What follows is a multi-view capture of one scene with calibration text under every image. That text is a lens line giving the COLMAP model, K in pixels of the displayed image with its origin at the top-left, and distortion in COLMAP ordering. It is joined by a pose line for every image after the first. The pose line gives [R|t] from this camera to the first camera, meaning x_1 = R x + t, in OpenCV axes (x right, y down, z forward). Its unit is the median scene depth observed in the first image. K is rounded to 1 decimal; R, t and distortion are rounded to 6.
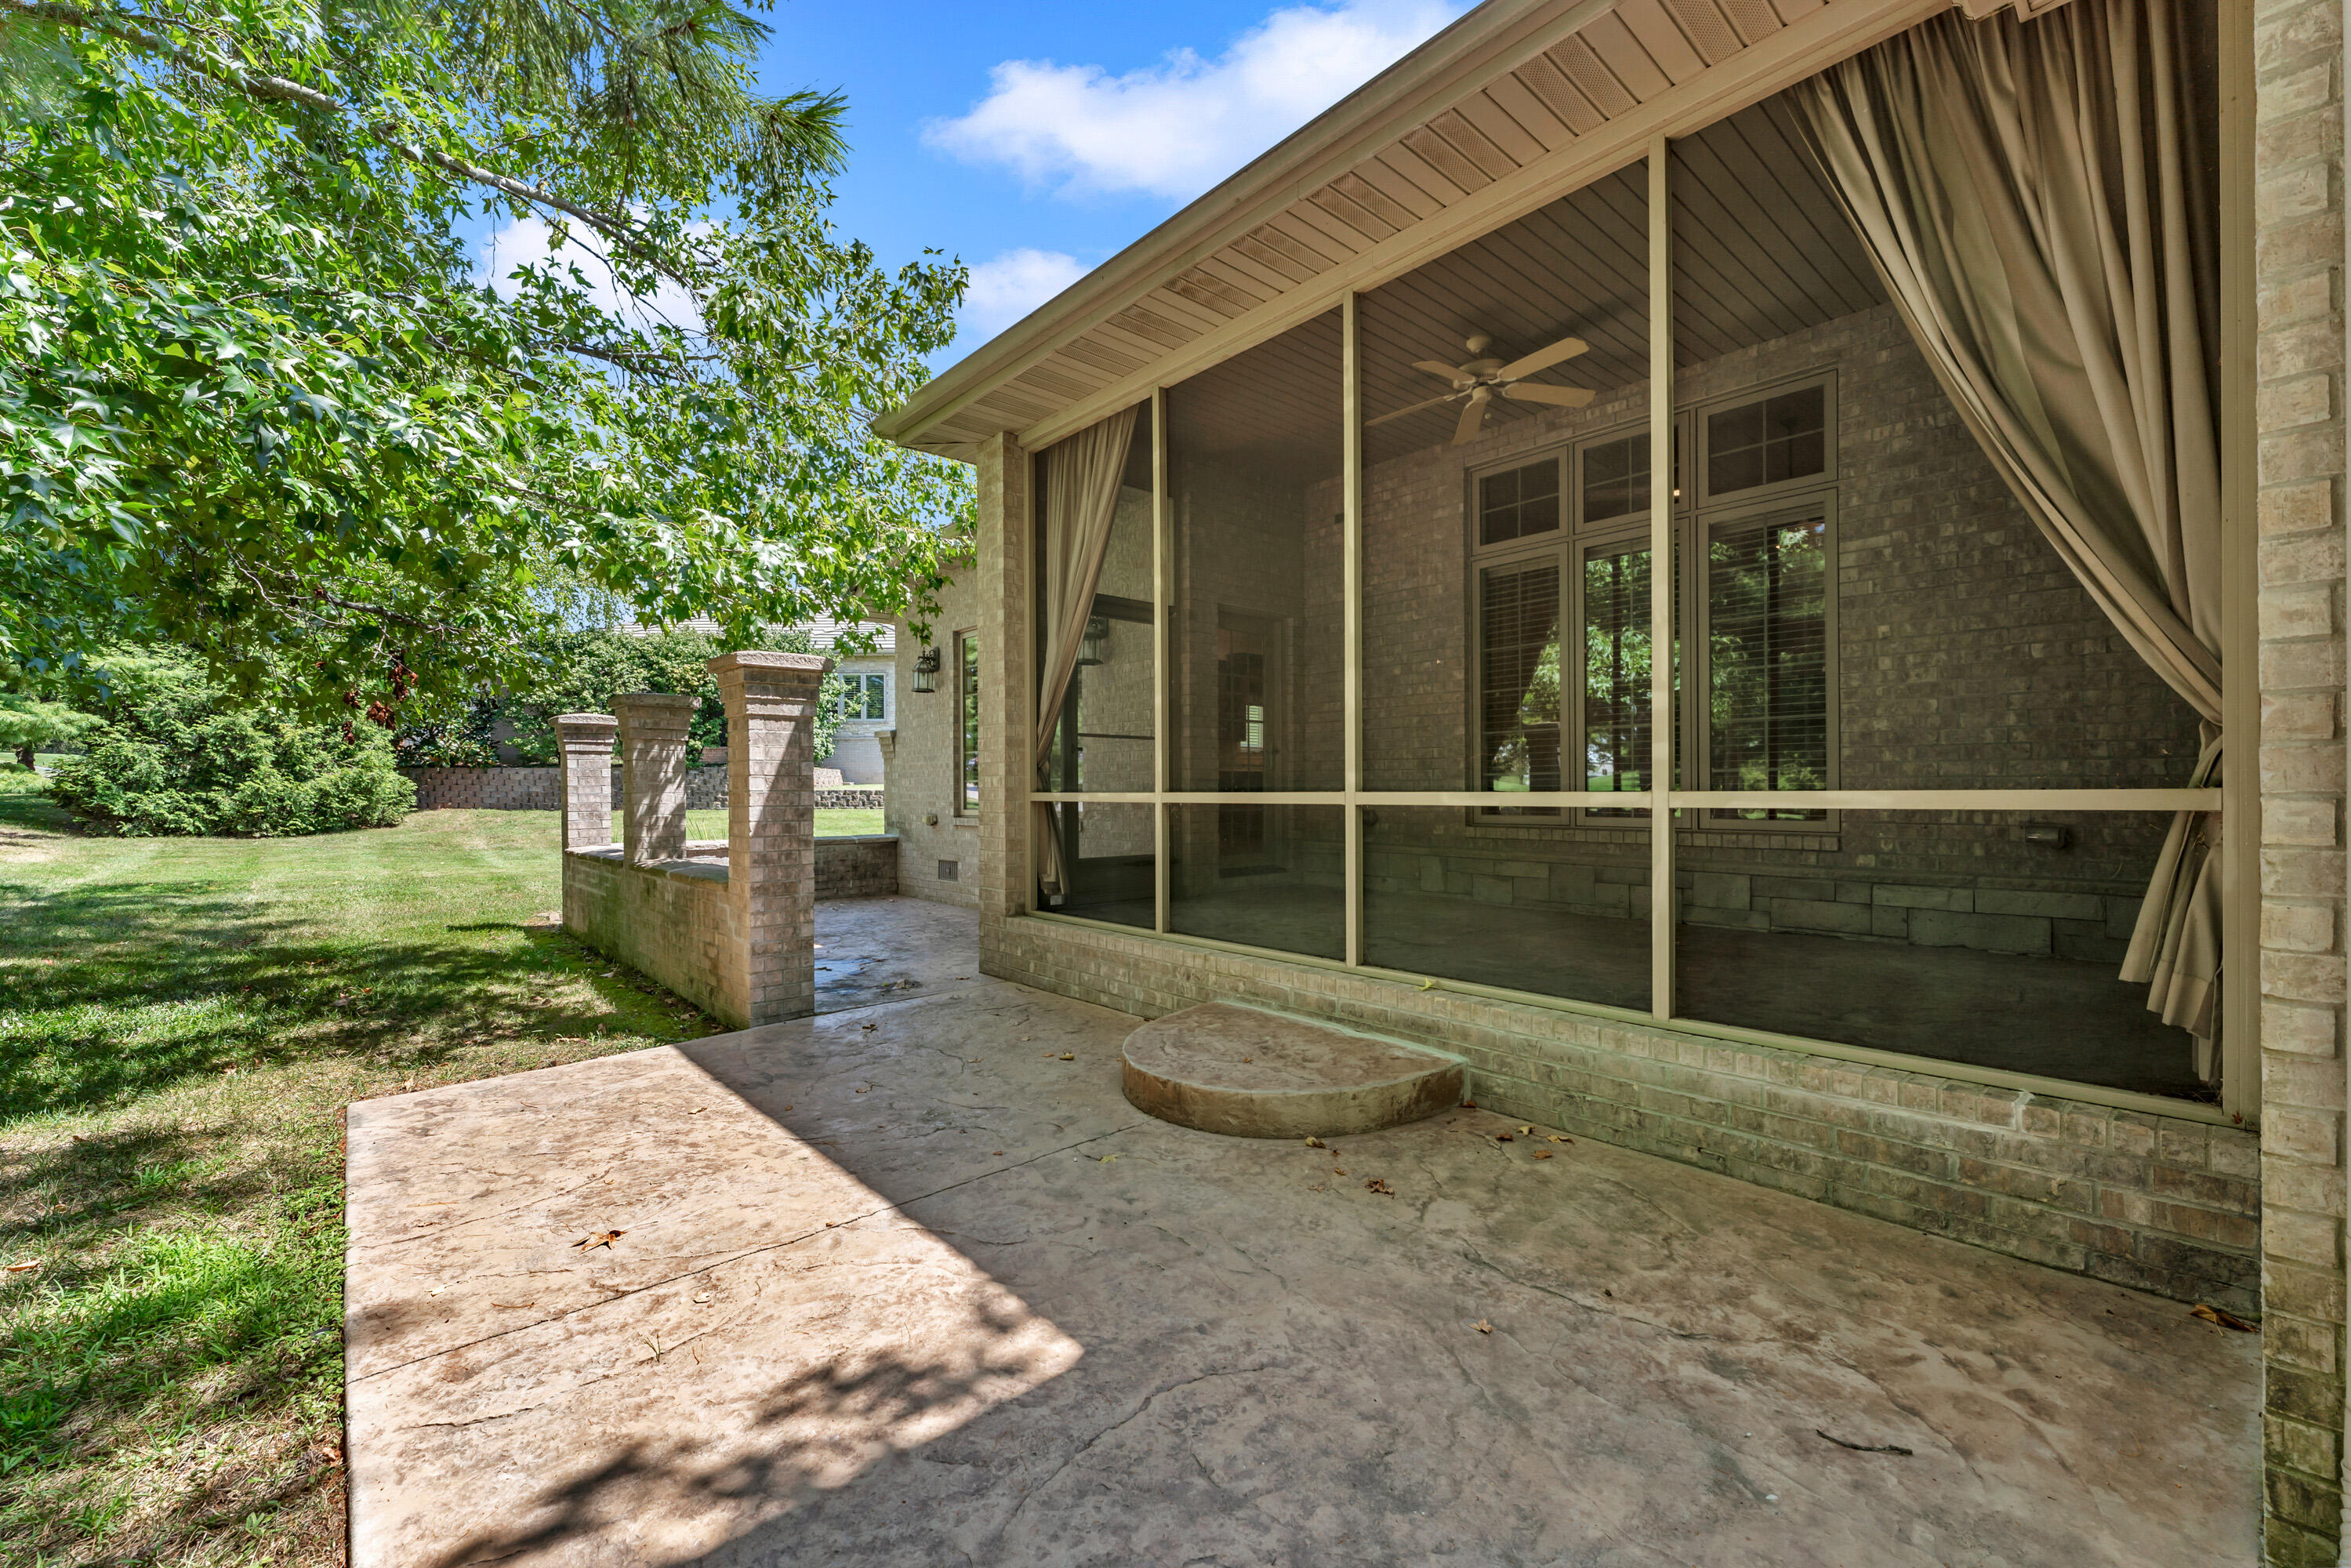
lens RADIAL K [[958.2, 0, 1158.9], [0, 958.2, 792.3], [0, 0, 1]] dist [0.003025, 0.000117]
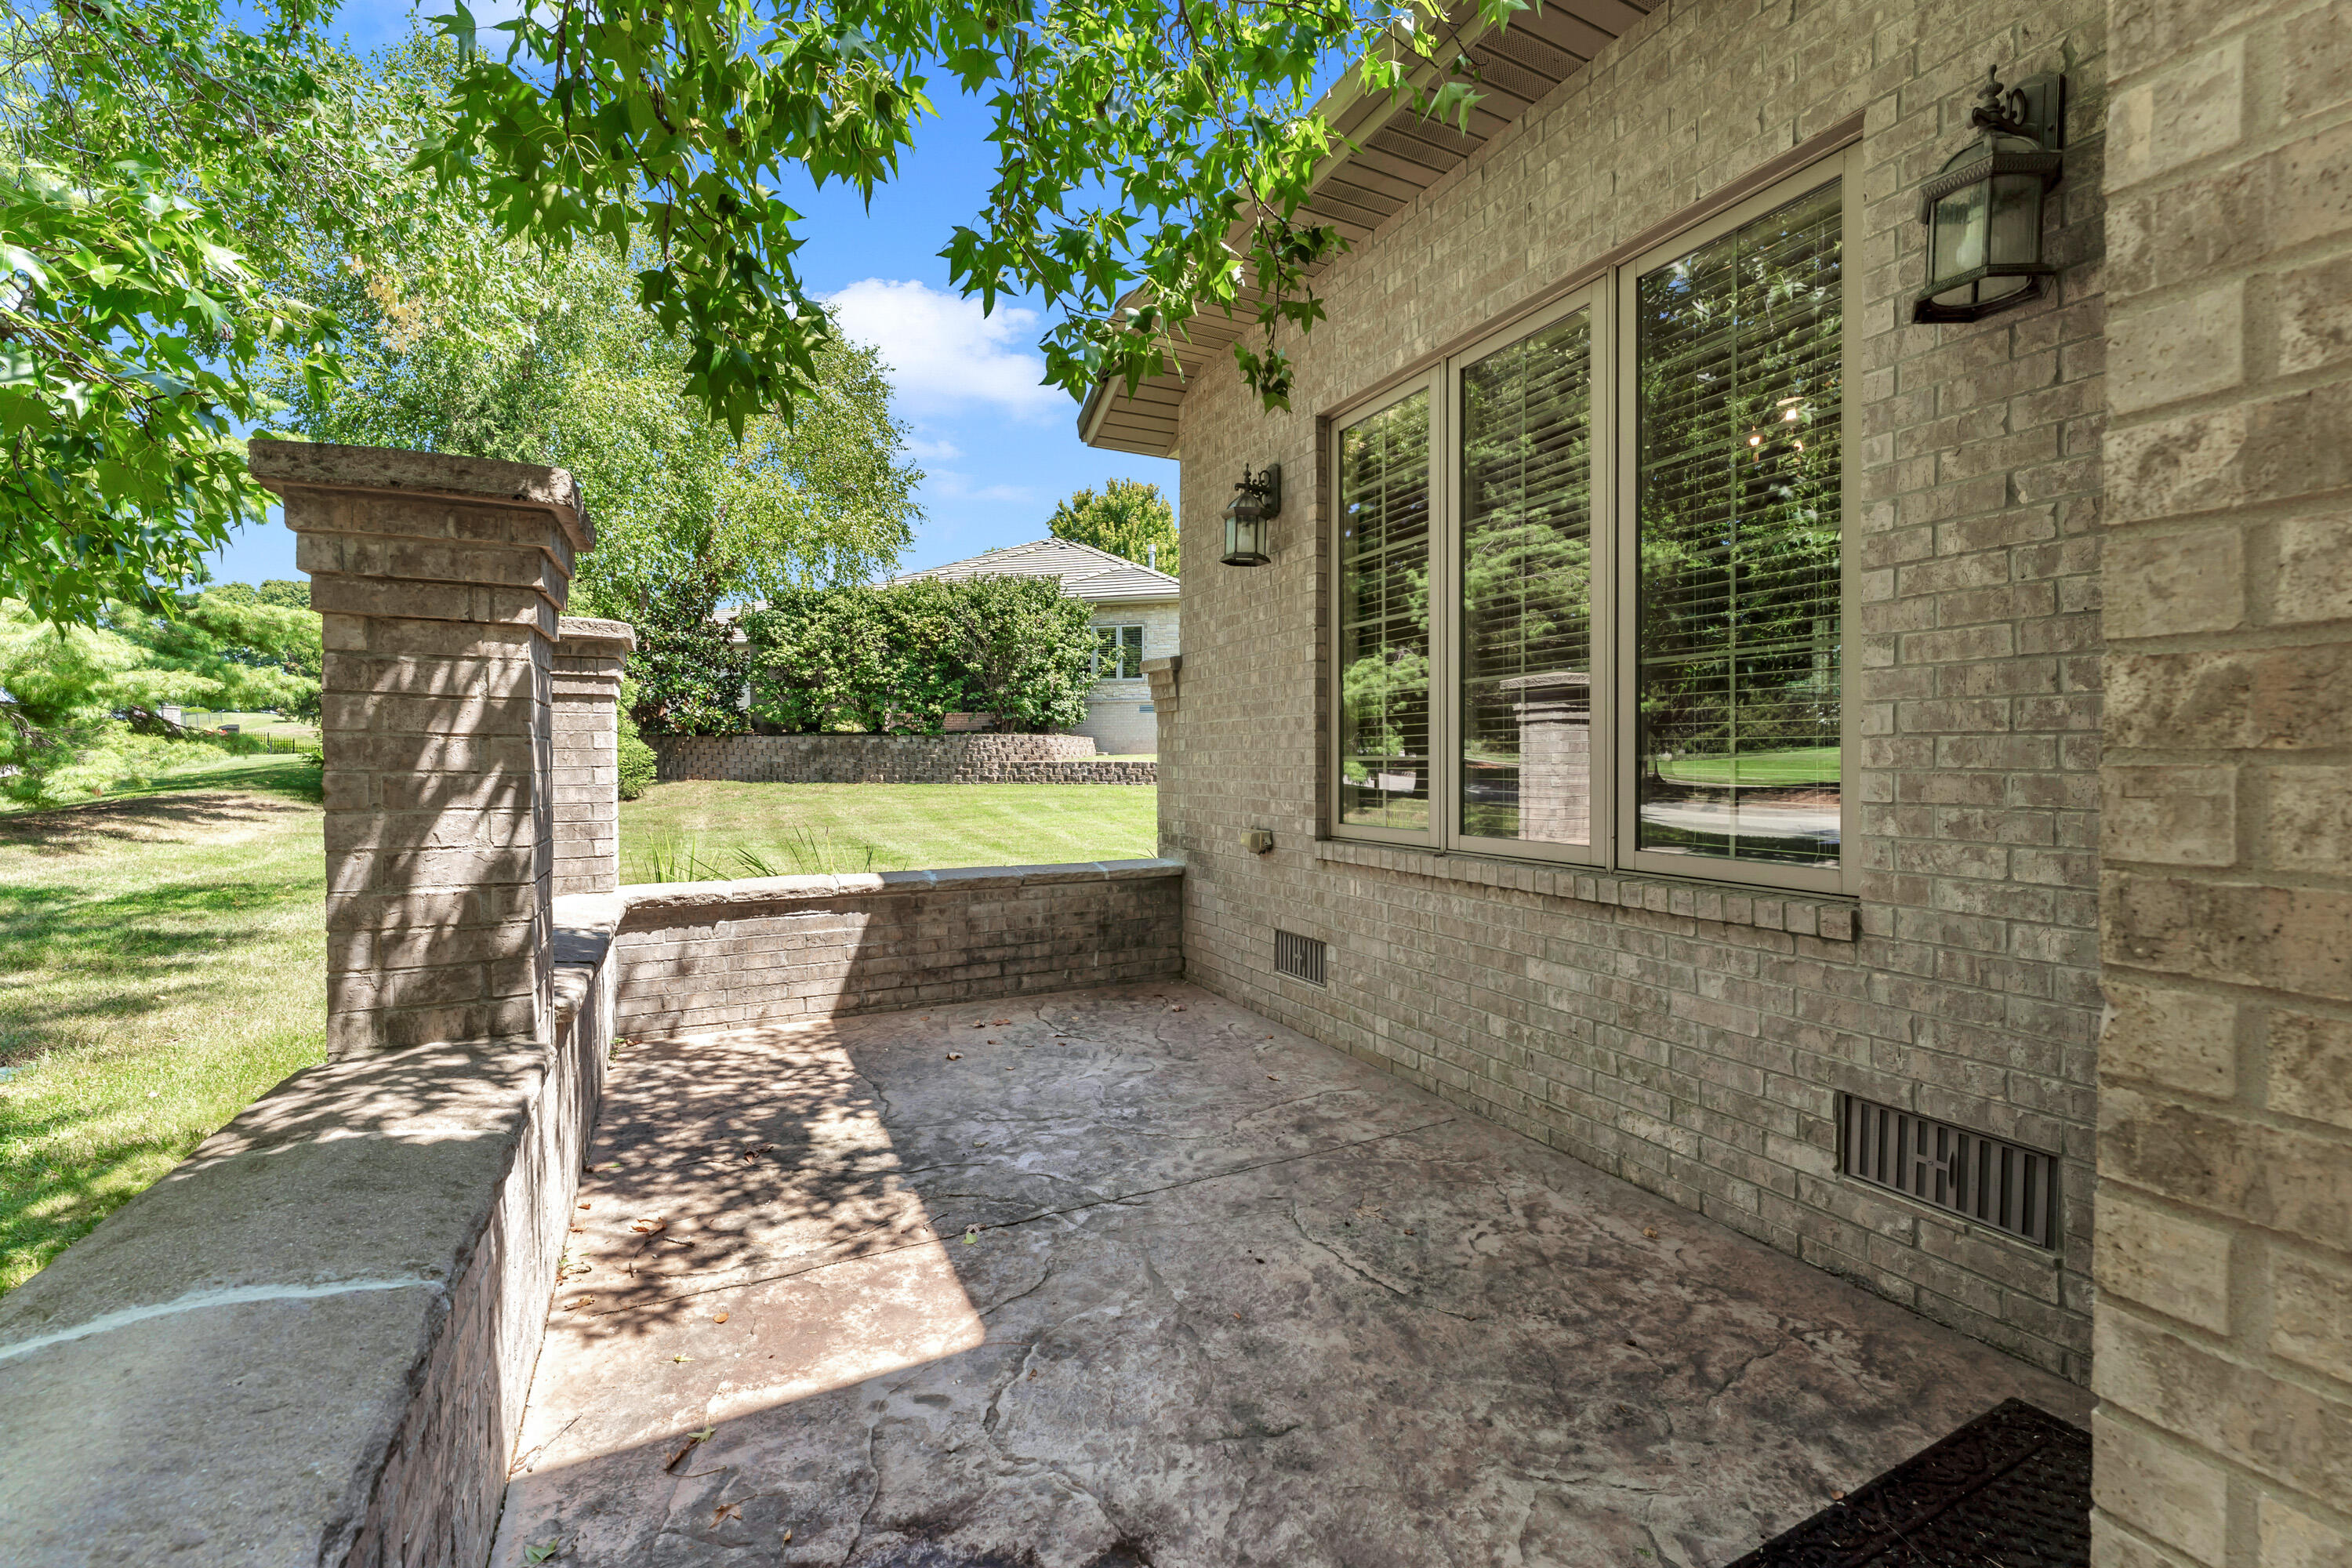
lens RADIAL K [[958.5, 0, 1154.3], [0, 958.5, 776.8], [0, 0, 1]] dist [0.003025, 0.000117]
pose [[0.965923, 0.008334, -0.258696, -0.163947], [-0.004070, 0.999847, 0.017015, -0.009724], [0.258798, -0.015383, 0.965809, 0.529500]]
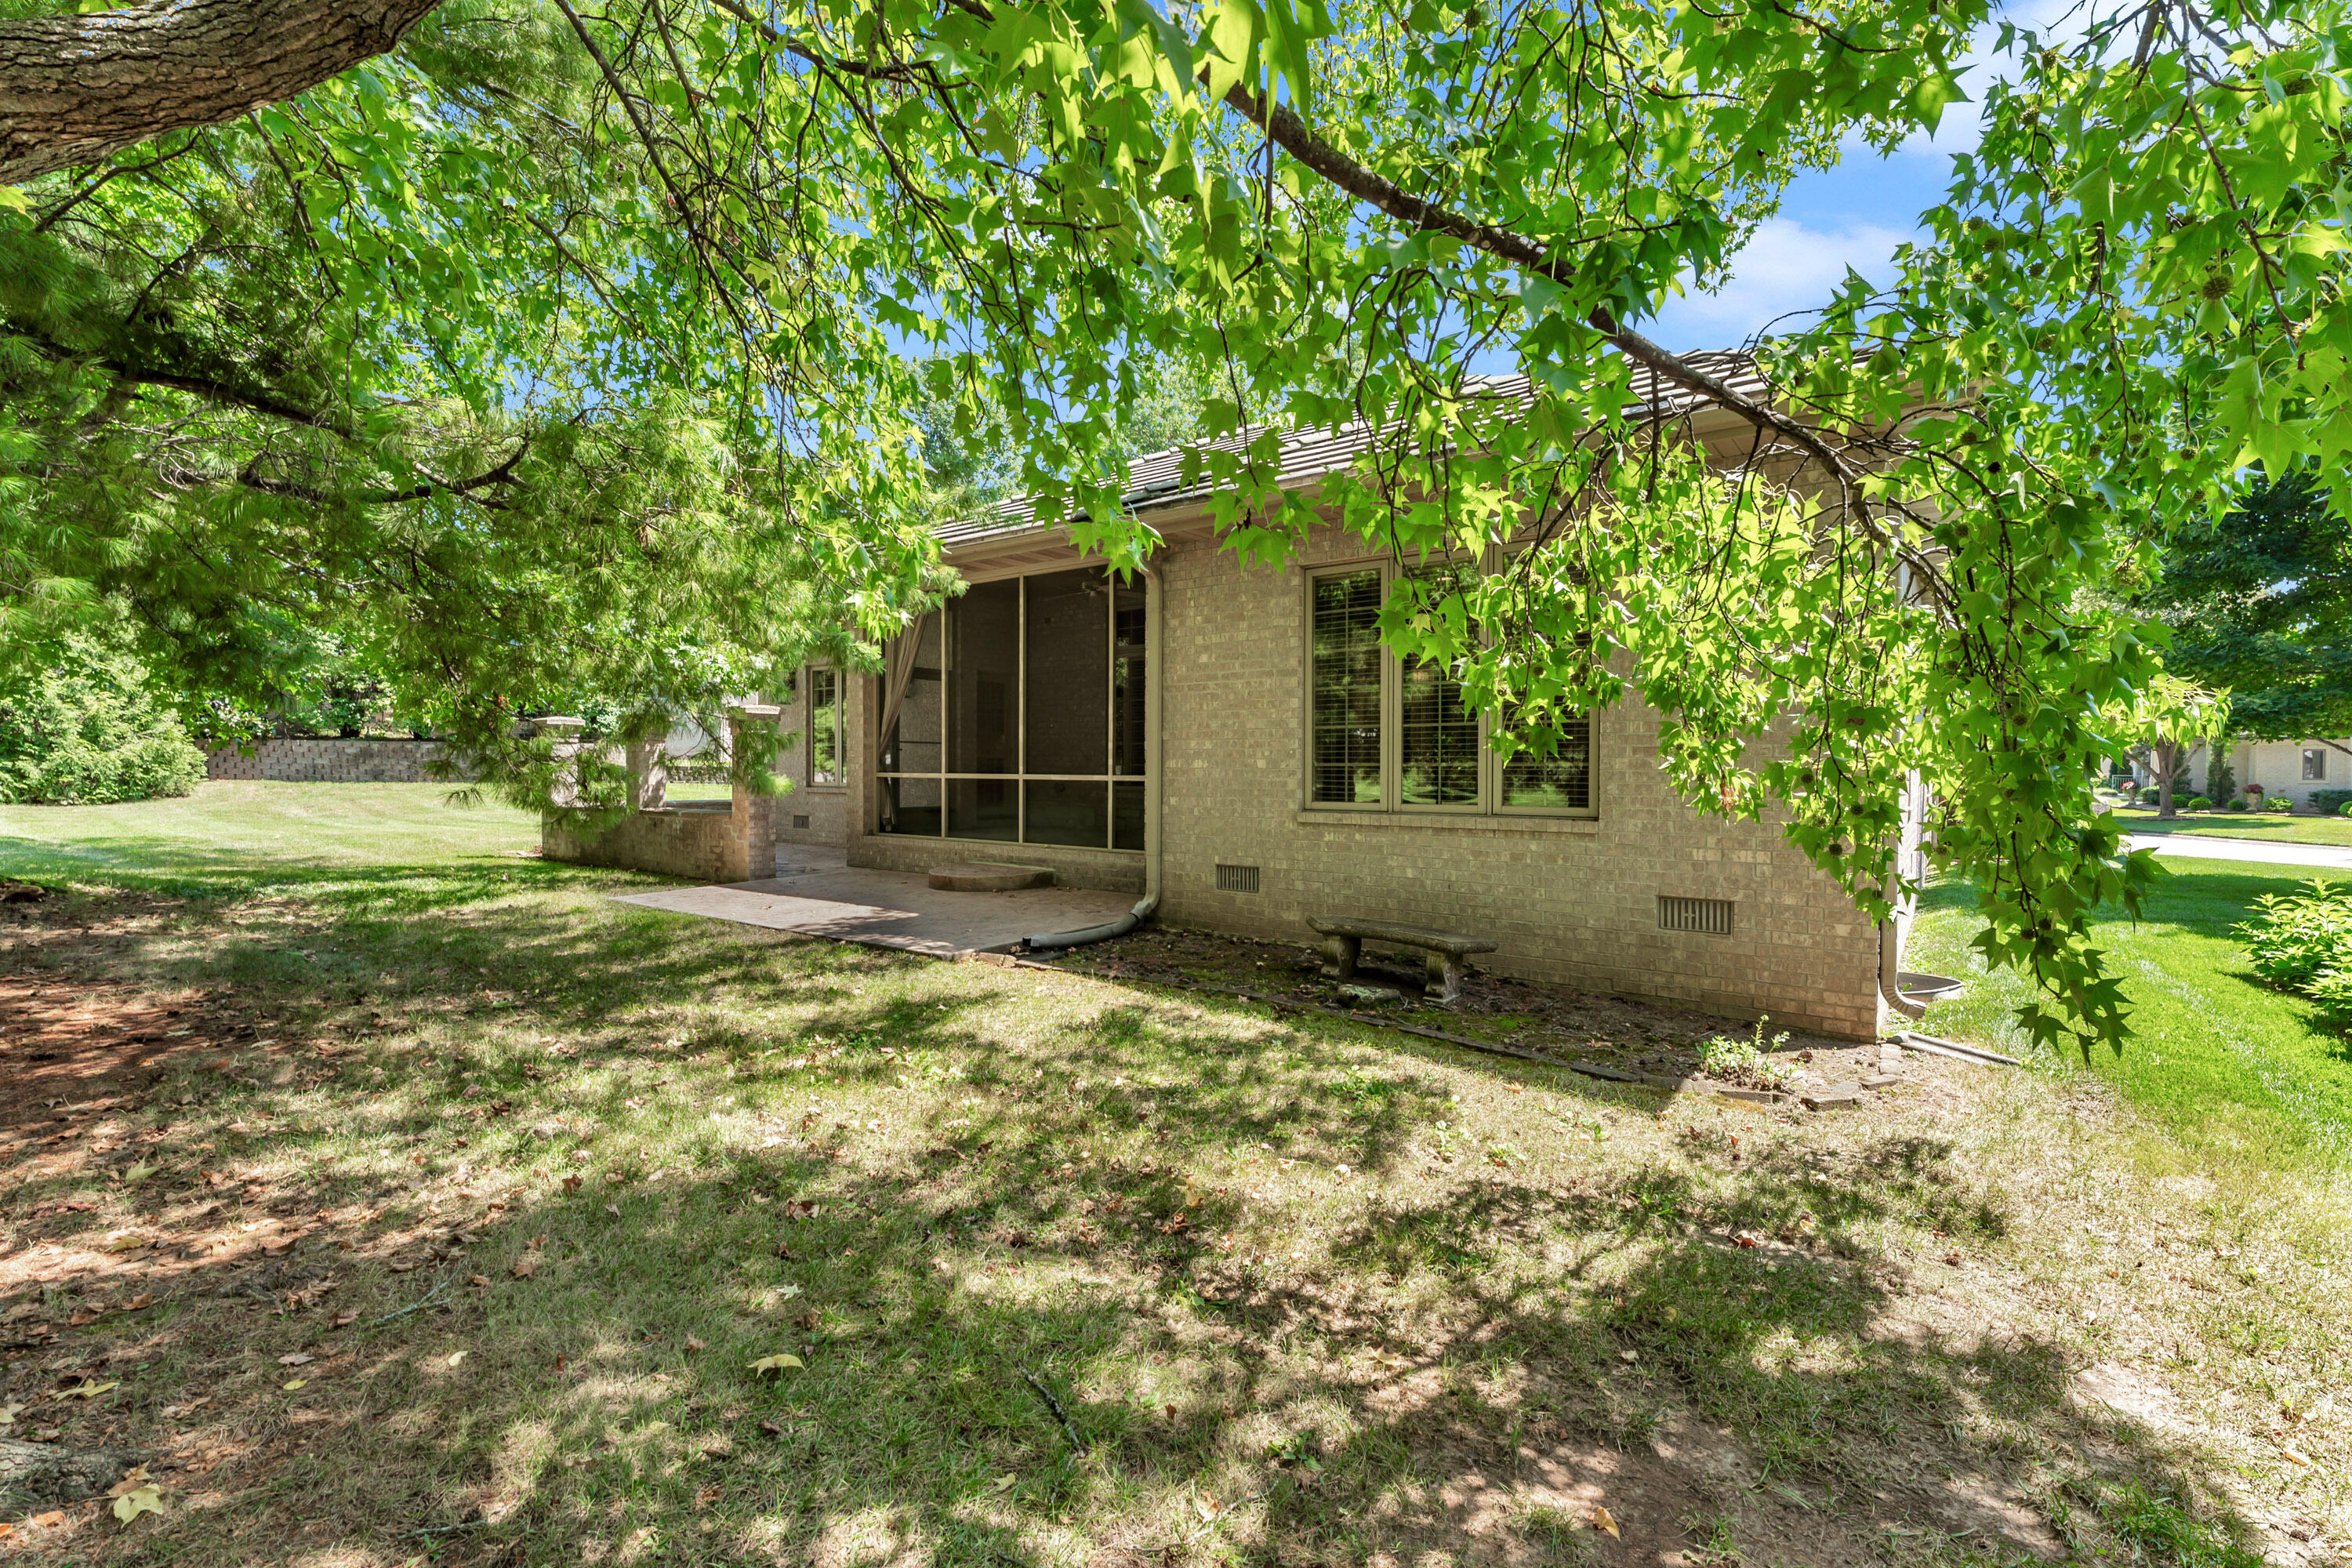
lens RADIAL K [[1025.8, 0, 1175.0], [0, 1025.8, 787.4], [0, 0, 1]] dist [-0.000561, -0.000018]
pose [[0.975777, 0.008172, 0.218616, 0.002219], [-0.011411, 0.999843, 0.013560, -0.002448], [-0.218470, -0.015726, 0.975717, -0.685524]]
